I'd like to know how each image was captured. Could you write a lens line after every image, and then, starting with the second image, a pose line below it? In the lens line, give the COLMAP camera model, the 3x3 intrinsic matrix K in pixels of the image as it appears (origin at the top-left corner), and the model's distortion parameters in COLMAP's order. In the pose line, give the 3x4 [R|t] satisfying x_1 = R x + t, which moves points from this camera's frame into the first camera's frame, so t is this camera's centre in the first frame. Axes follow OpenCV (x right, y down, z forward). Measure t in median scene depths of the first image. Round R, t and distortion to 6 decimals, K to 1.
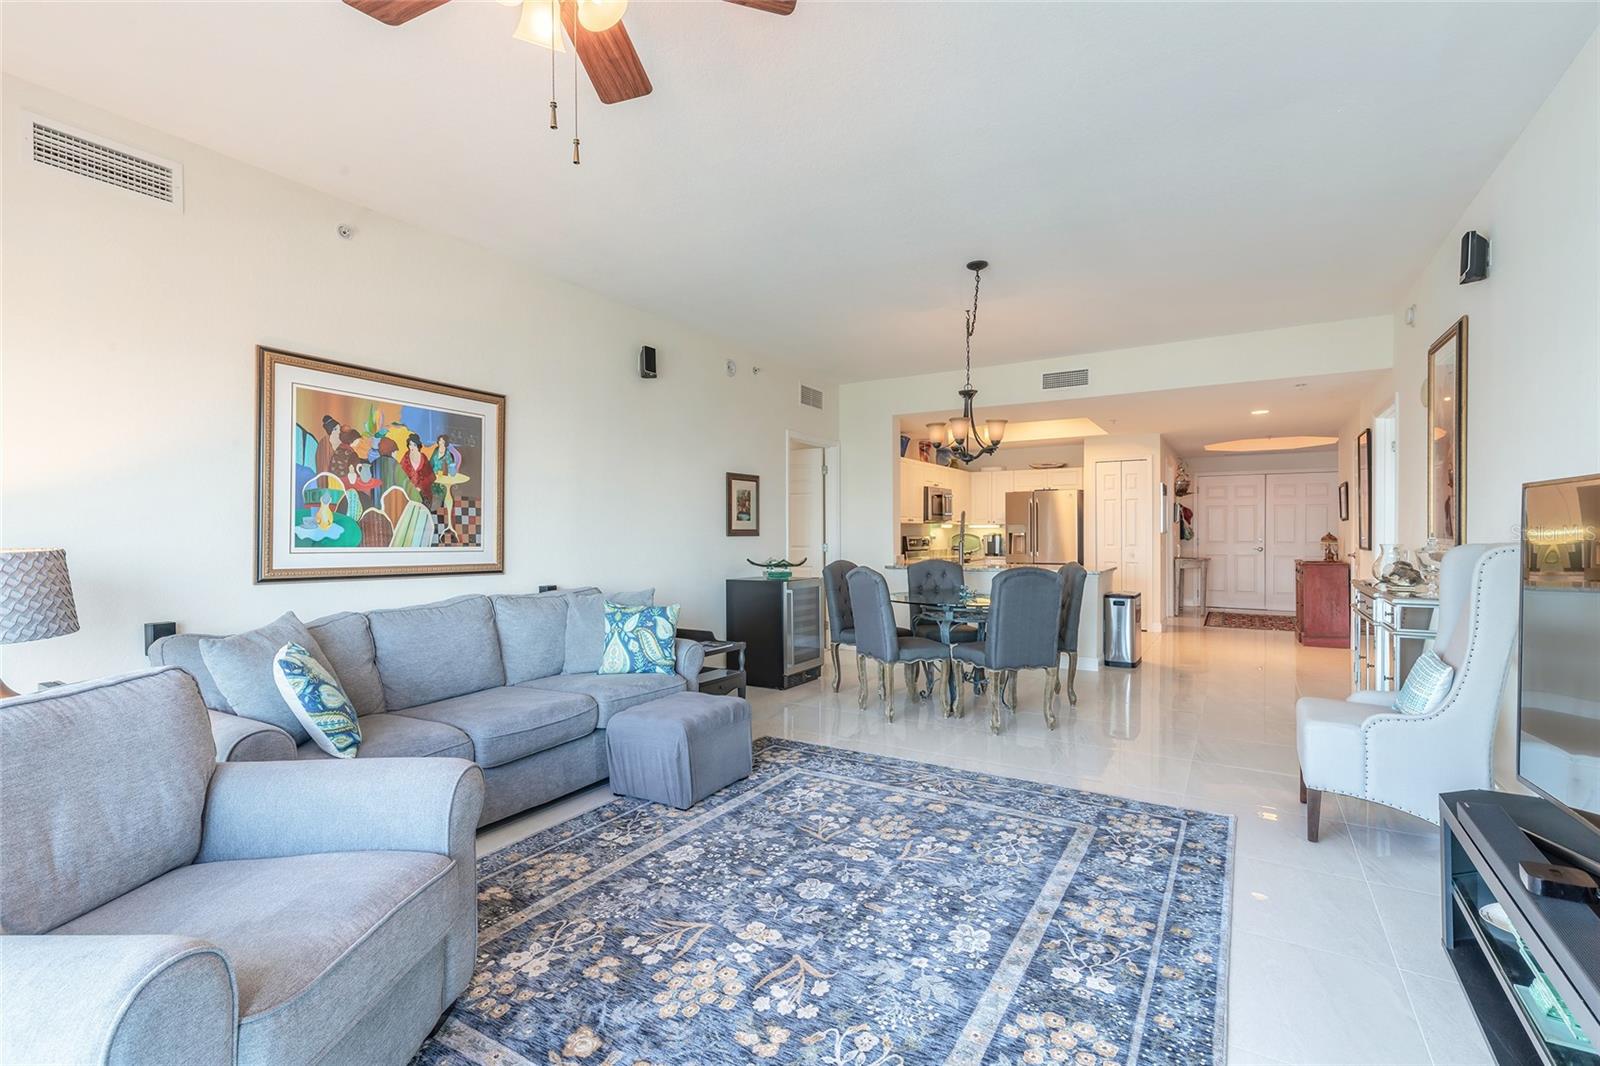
lens RADIAL K [[720.0, 0, 796.4], [0, 720.0, 537.5], [0, 0, 1]] dist [0.008176, -0.001789]
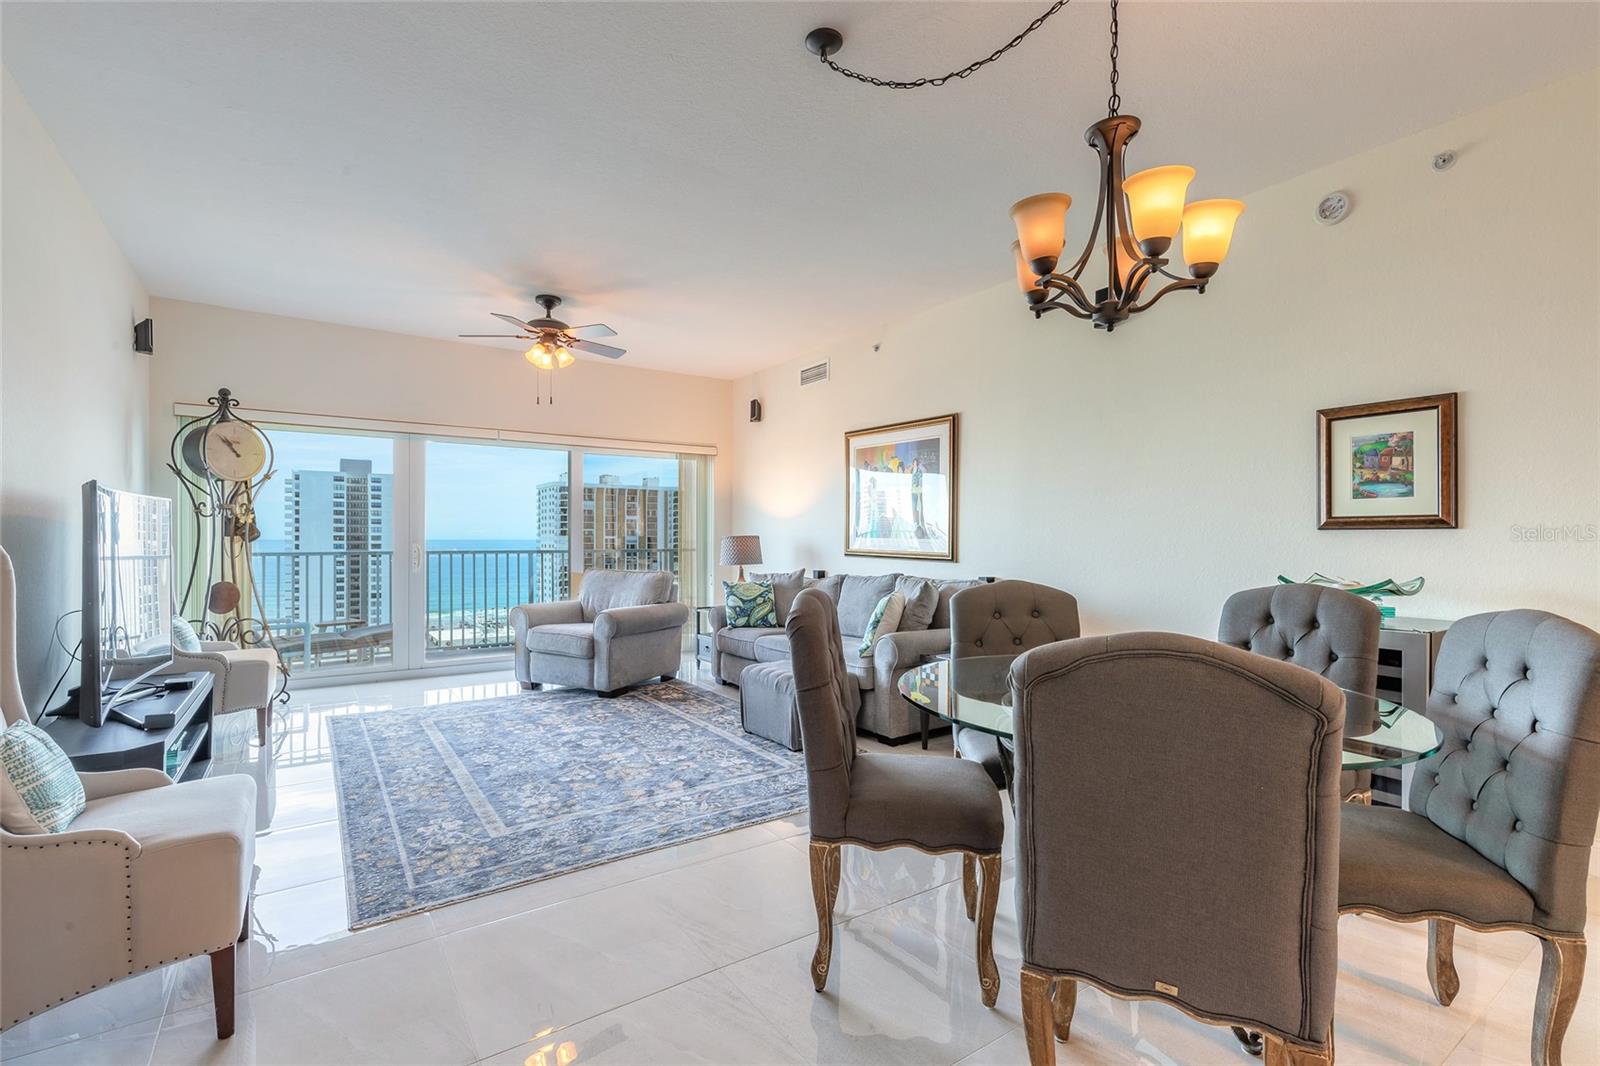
lens RADIAL K [[720.0, 0, 796.4], [0, 720.0, 537.5], [0, 0, 1]] dist [0.008176, -0.001789]
pose [[-0.408283, 0.002246, -0.912853, 0.502648], [-0.005328, 0.999974, 0.004844, 0.003019], [0.912840, 0.006842, -0.408261, 0.789276]]
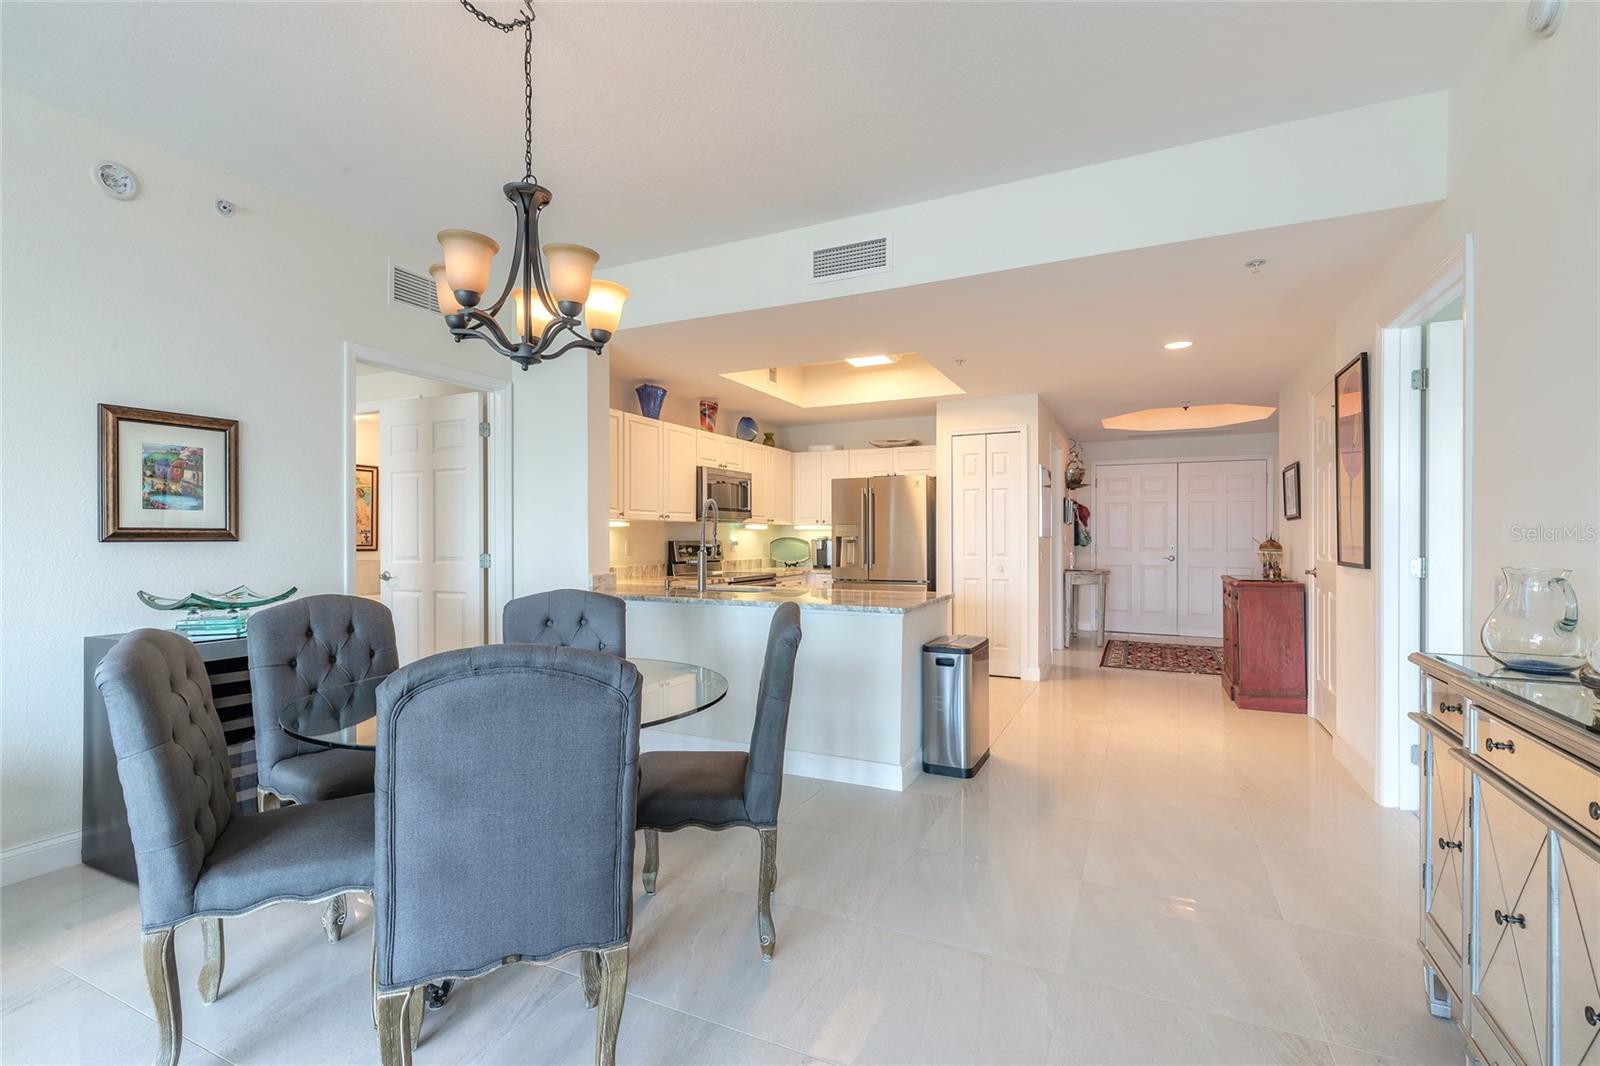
lens RADIAL K [[720.0, 0, 796.4], [0, 720.0, 537.5], [0, 0, 1]] dist [0.008176, -0.001789]
pose [[0.994999, 0.002162, 0.099865, 0.274452], [-0.001642, 0.999985, -0.005280, -0.002798], [-0.099875, 0.005089, 0.994987, 0.450597]]
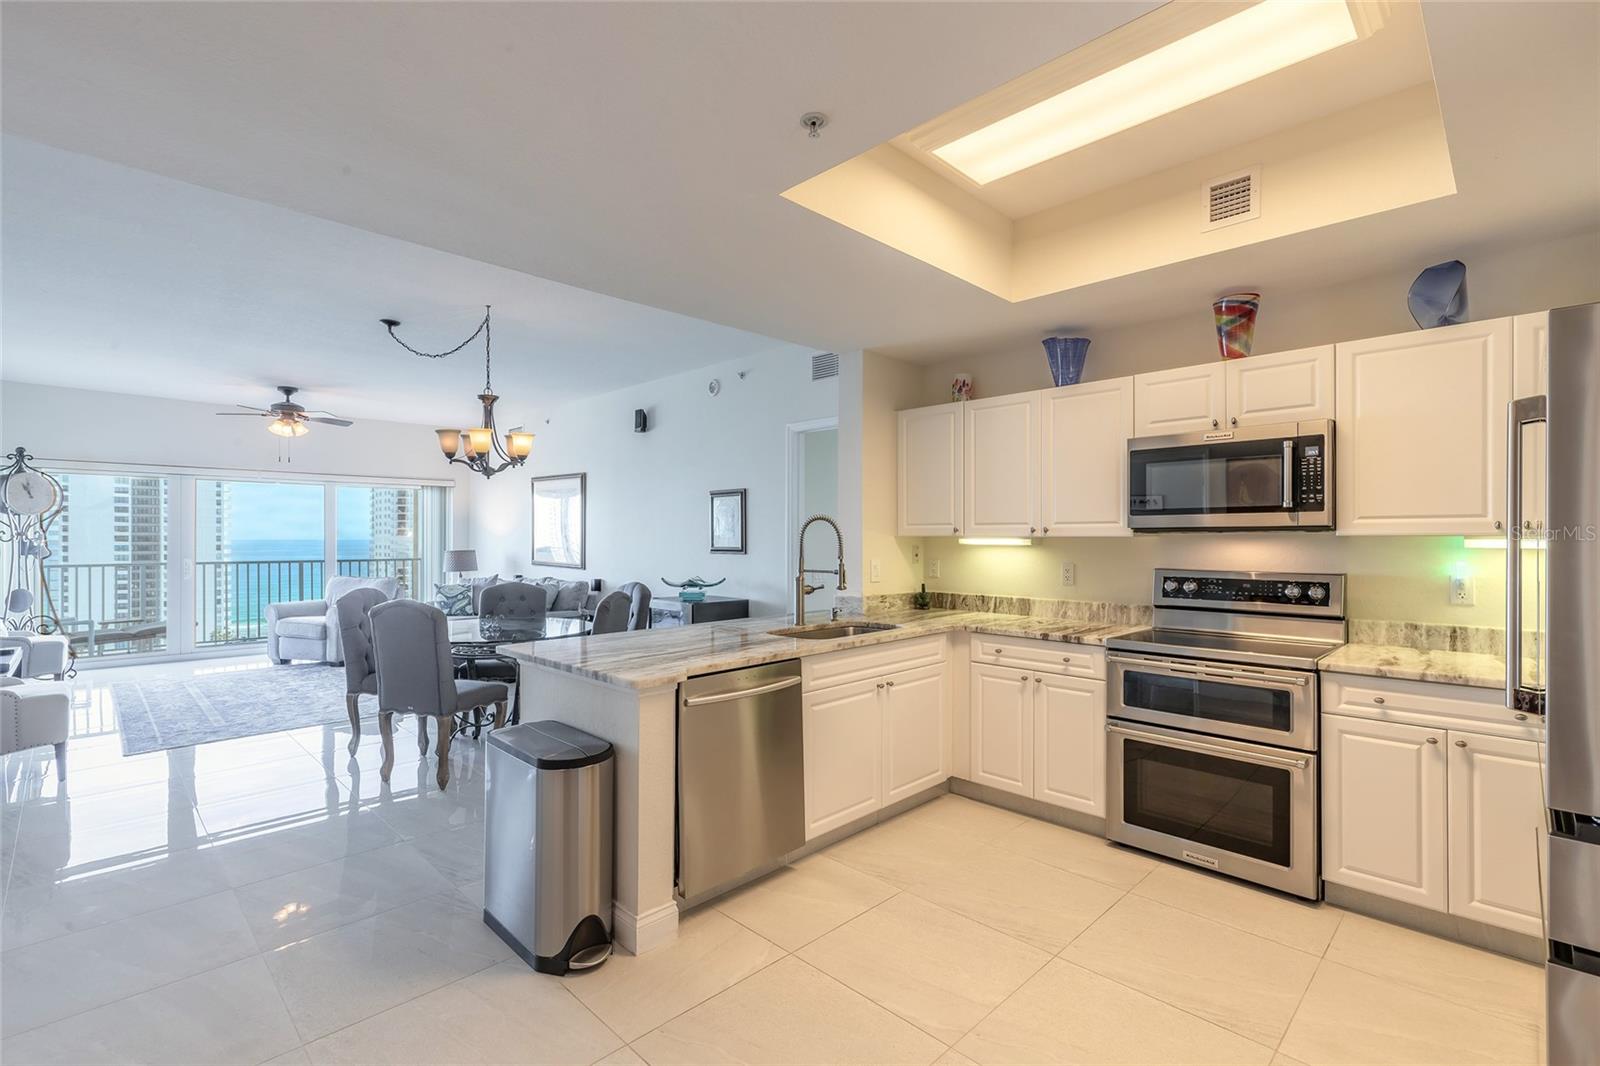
lens RADIAL K [[720.0, 0, 796.4], [0, 720.0, 537.5], [0, 0, 1]] dist [0.008176, -0.001789]
pose [[-0.233108, 0.003482, -0.972445, 0.797492], [-0.005338, 0.999974, 0.004860, -0.027610], [0.972436, 0.006323, -0.233083, 1.239922]]
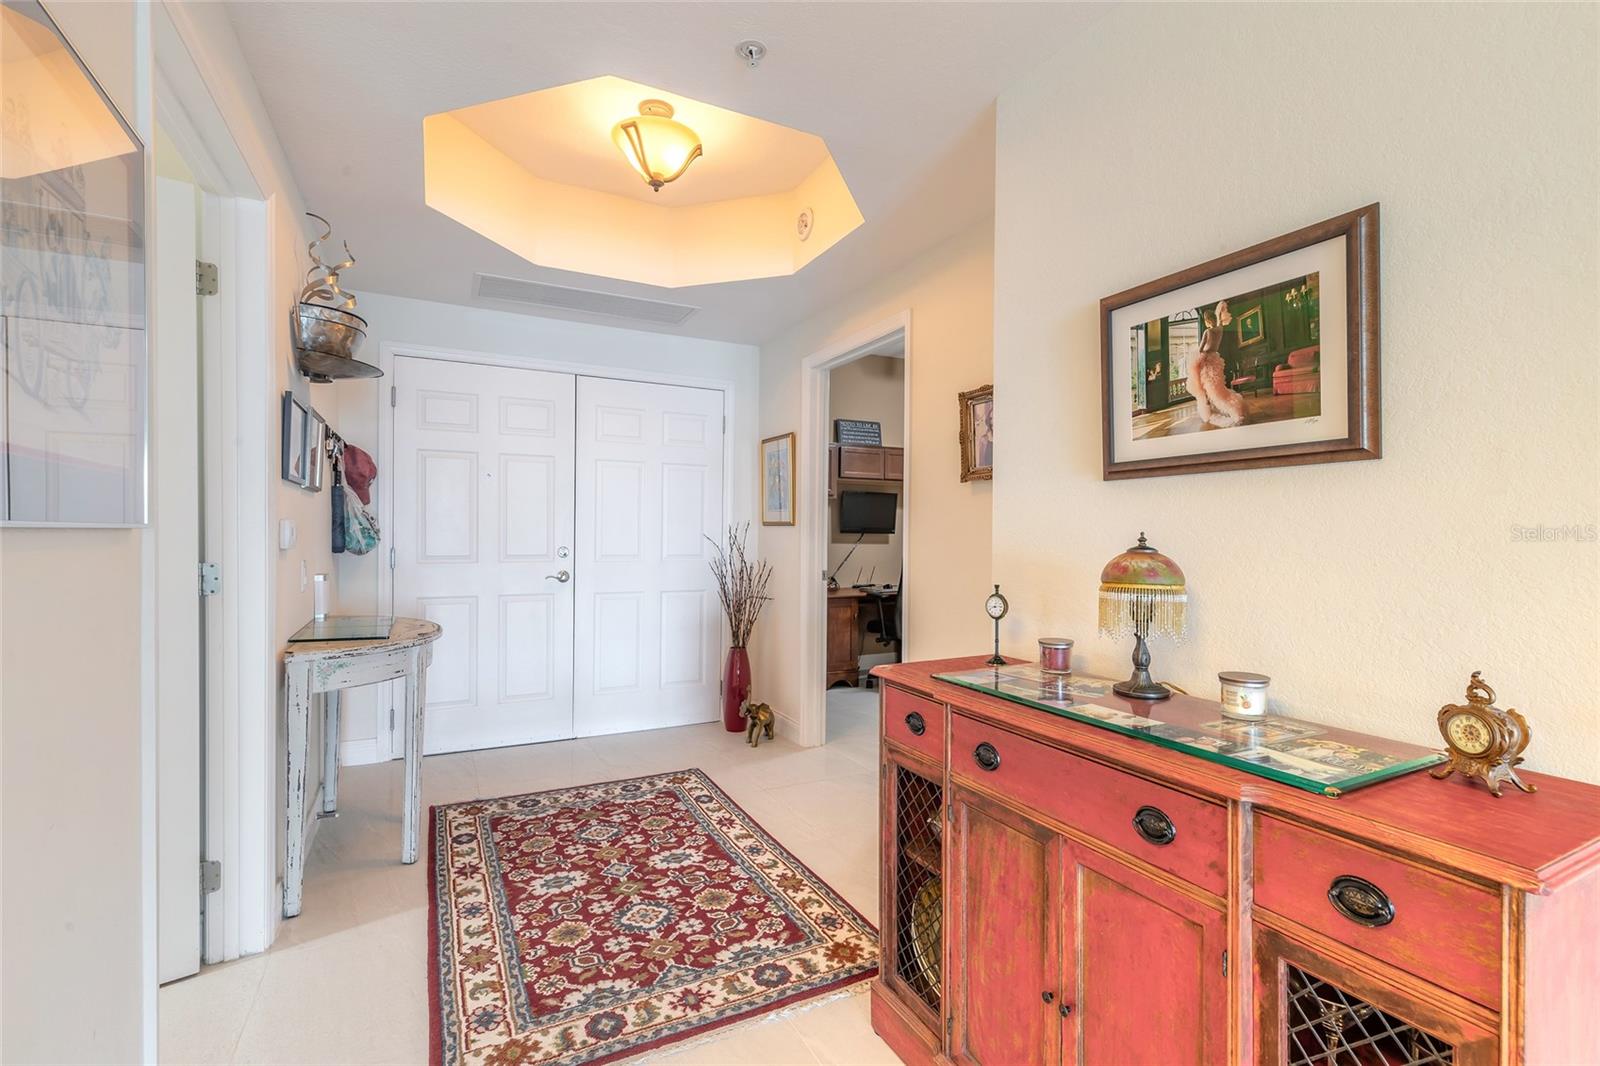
lens RADIAL K [[720.0, 0, 796.4], [0, 720.0, 537.5], [0, 0, 1]] dist [0.008176, -0.001789]
pose [[0.523541, -0.001589, 0.851999, 0.675685], [-0.003471, 0.999986, 0.003998, -0.009729], [-0.851993, -0.005051, 0.523528, 1.217020]]
